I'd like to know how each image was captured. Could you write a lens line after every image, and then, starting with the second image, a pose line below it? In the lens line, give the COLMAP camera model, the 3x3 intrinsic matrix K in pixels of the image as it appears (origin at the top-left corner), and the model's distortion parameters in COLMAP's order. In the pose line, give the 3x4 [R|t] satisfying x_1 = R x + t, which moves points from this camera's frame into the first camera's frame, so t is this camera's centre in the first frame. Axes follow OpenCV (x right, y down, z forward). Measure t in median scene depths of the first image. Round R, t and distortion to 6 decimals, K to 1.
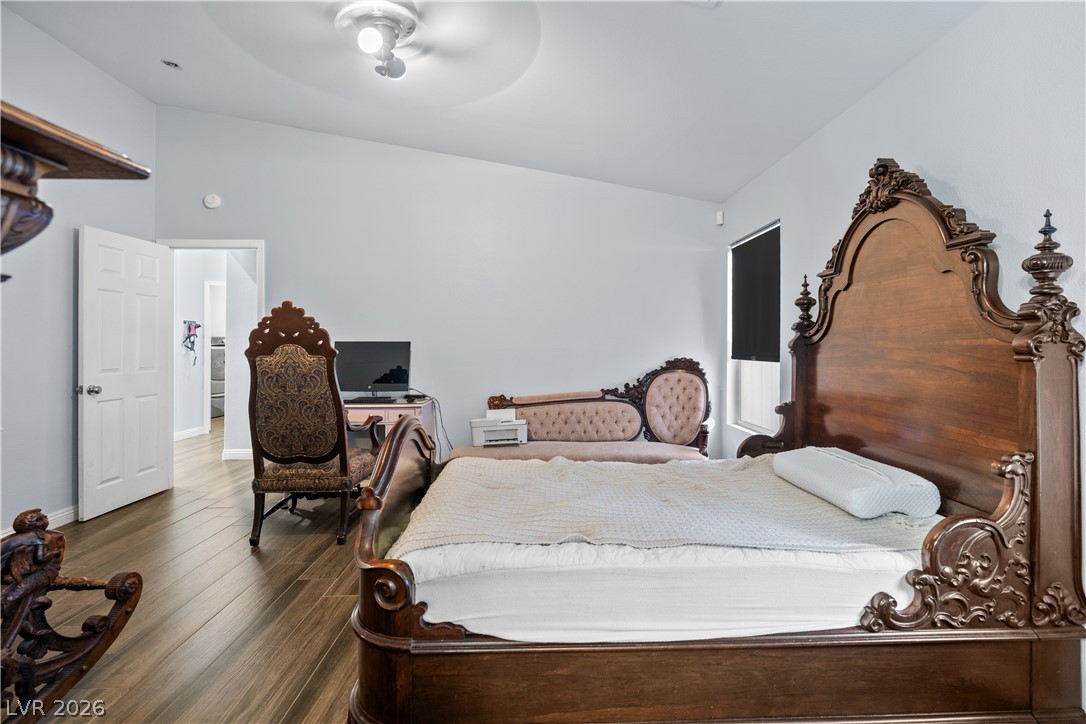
lens RADIAL K [[505.5, 0, 548.9], [0, 505.5, 337.2], [0, 0, 1]] dist [-0.007634, 0.000330]
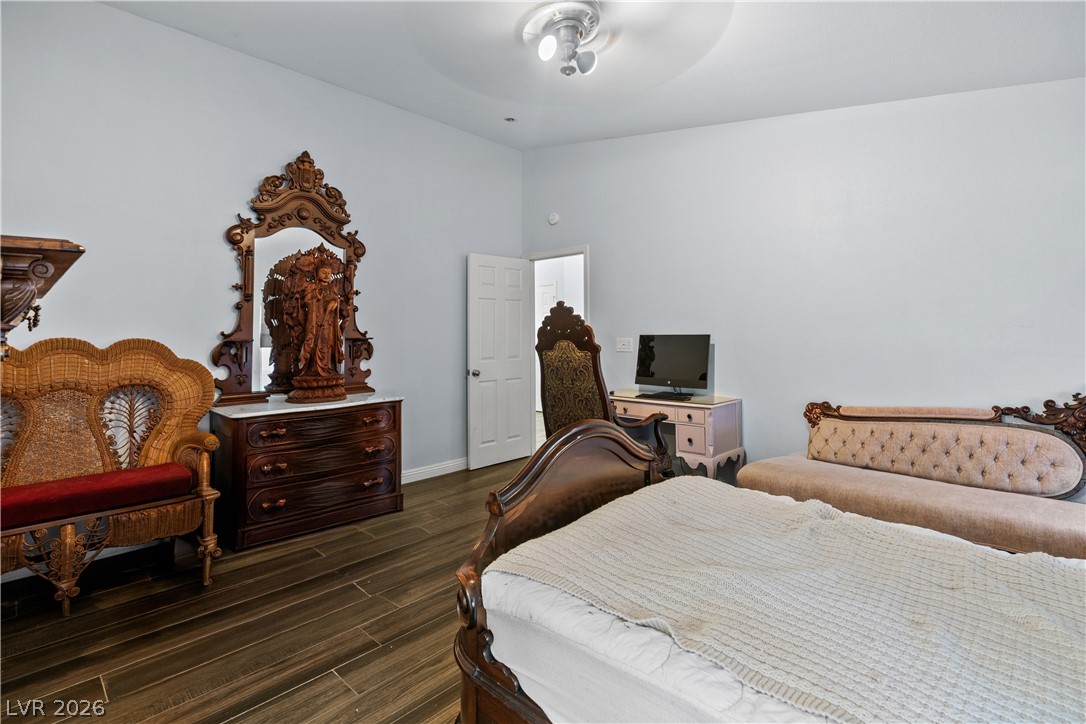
lens RADIAL K [[510.5, 0, 542.7], [0, 510.5, 303.4], [0, 0, 1]] dist [-0.002159, -0.000113]
pose [[0.697764, -0.050857, -0.714520, 0.243216], [0.023019, 0.998553, -0.048595, -0.012785], [0.715958, 0.017461, 0.697925, 0.190829]]
